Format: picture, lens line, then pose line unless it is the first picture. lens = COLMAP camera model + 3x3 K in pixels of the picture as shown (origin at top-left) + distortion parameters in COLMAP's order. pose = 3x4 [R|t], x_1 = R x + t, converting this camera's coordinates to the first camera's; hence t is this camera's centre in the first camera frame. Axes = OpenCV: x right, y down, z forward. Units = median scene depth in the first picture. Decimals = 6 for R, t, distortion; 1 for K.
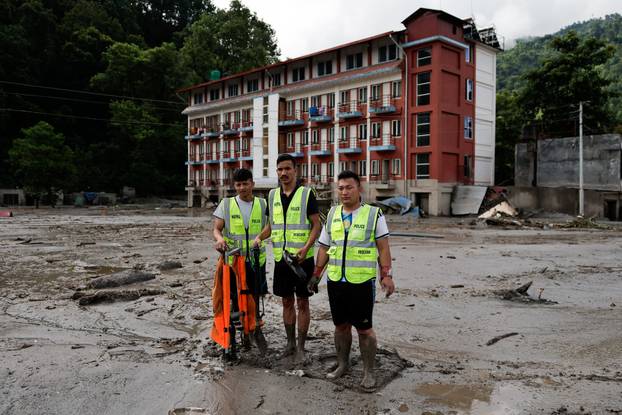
lens RADIAL K [[521.0, 0, 311.0], [0, 521.0, 205.8], [0, 0, 1]] dist [0.006463, 0.005750]
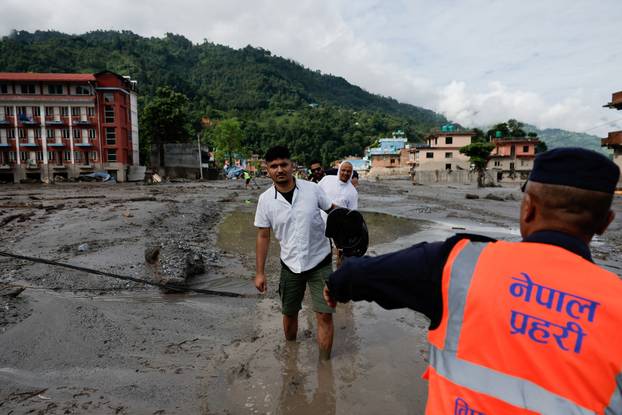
lens RADIAL K [[521.0, 0, 311.0], [0, 521.0, 208.1], [0, 0, 1]] dist [0.006463, 0.005750]
pose [[0.621051, -0.070033, 0.780635, -0.760956], [0.033817, 0.997467, 0.062582, 0.017363], [-0.783041, -0.012468, 0.621846, -0.677285]]
